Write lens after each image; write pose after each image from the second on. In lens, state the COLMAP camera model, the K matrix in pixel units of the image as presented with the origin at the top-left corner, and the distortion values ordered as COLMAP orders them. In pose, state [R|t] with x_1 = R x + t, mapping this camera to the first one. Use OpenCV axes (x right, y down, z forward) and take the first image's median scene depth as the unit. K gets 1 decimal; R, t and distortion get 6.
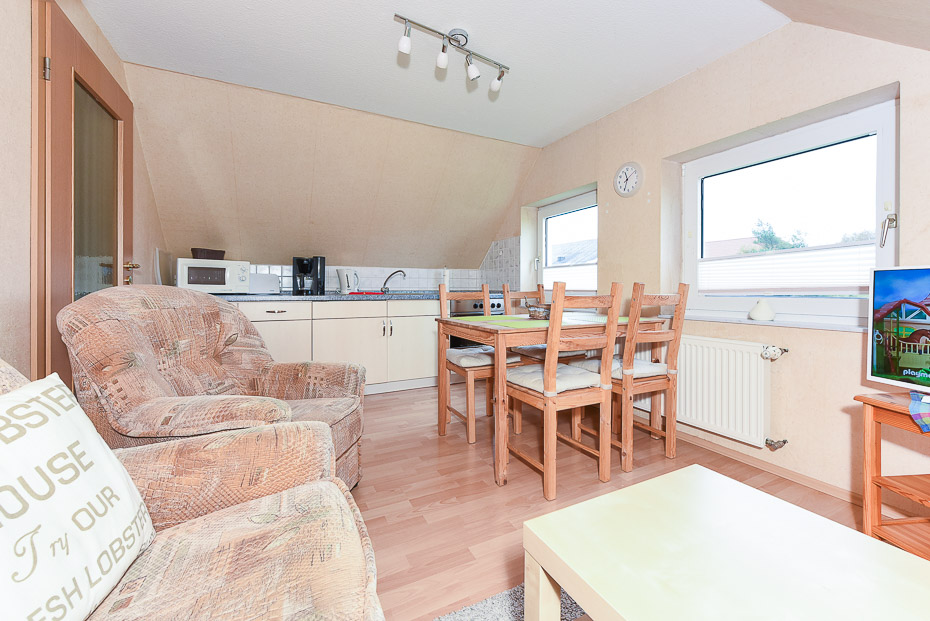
lens RADIAL K [[403.7, 0, 464.7], [0, 403.7, 288.7], [0, 0, 1]] dist [0.000901, -0.000292]
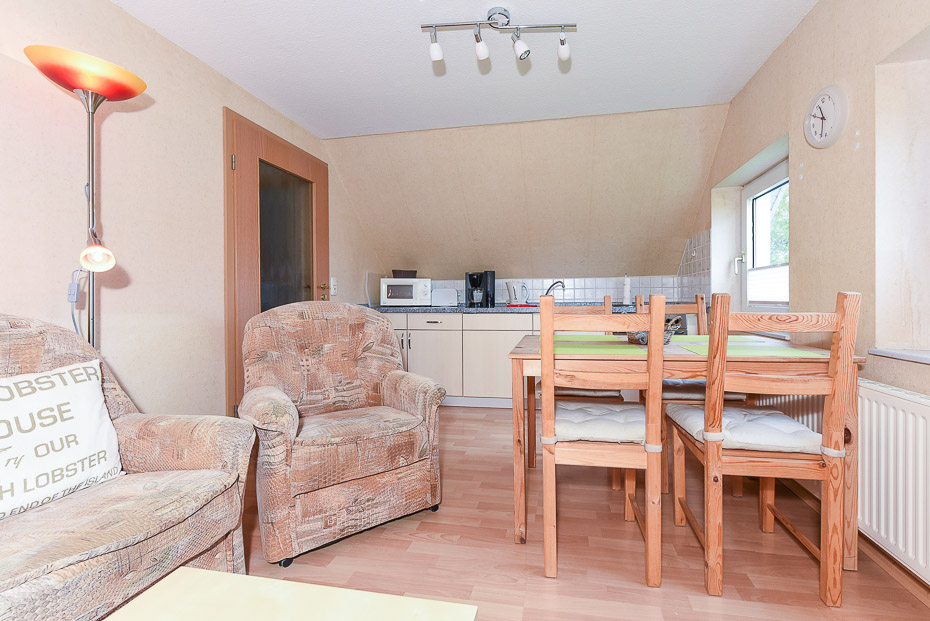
lens RADIAL K [[402.3, 0, 467.0], [0, 402.3, 299.6], [0, 0, 1]] dist [-0.001256, -0.000510]
pose [[0.783194, -0.008939, -0.621713, 0.315301], [0.009921, 0.999949, -0.001880, -0.003818], [0.621698, -0.004696, 0.783243, 0.178902]]
